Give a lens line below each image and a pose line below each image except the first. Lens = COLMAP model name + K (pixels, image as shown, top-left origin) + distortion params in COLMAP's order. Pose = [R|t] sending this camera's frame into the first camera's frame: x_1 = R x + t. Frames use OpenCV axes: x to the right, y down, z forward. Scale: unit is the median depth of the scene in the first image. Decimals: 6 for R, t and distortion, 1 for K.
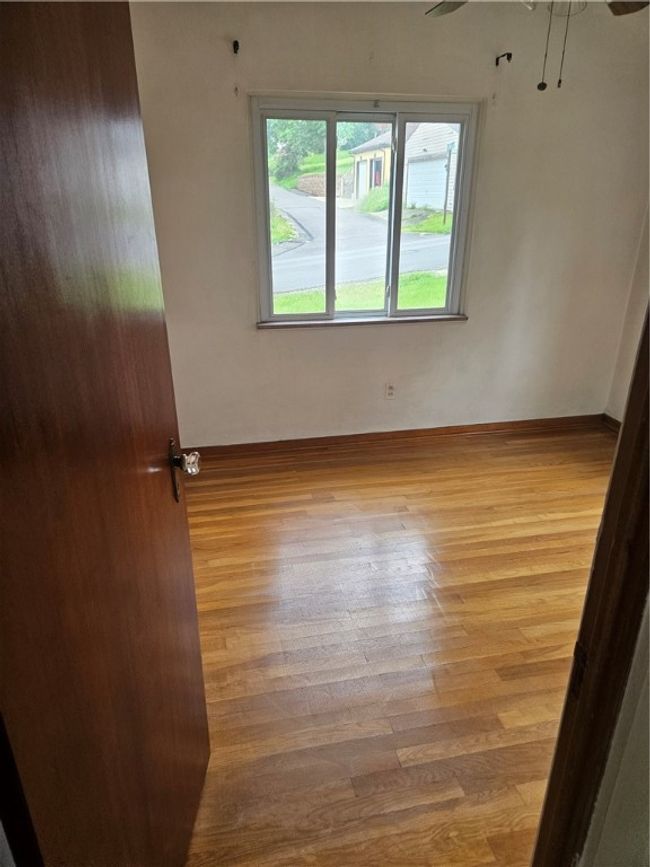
lens RADIAL K [[579.7, 0, 328.8], [0, 579.7, 442.0], [0, 0, 1]] dist [0.068901, -0.050483]
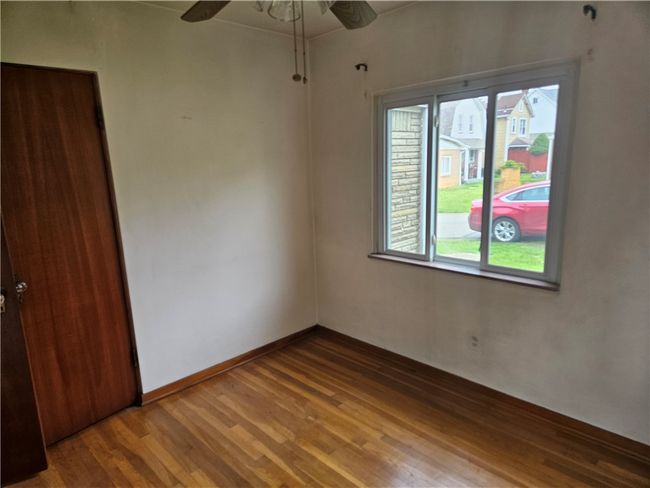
lens RADIAL K [[427.8, 0, 326.8], [0, 427.8, 250.3], [0, 0, 1]] dist [0.067380, -0.057917]
pose [[0.526939, 0.156428, -0.835384, 0.631353], [-0.298132, 0.954479, -0.009325, -0.172469], [0.795898, 0.253968, 0.549588, 0.390042]]
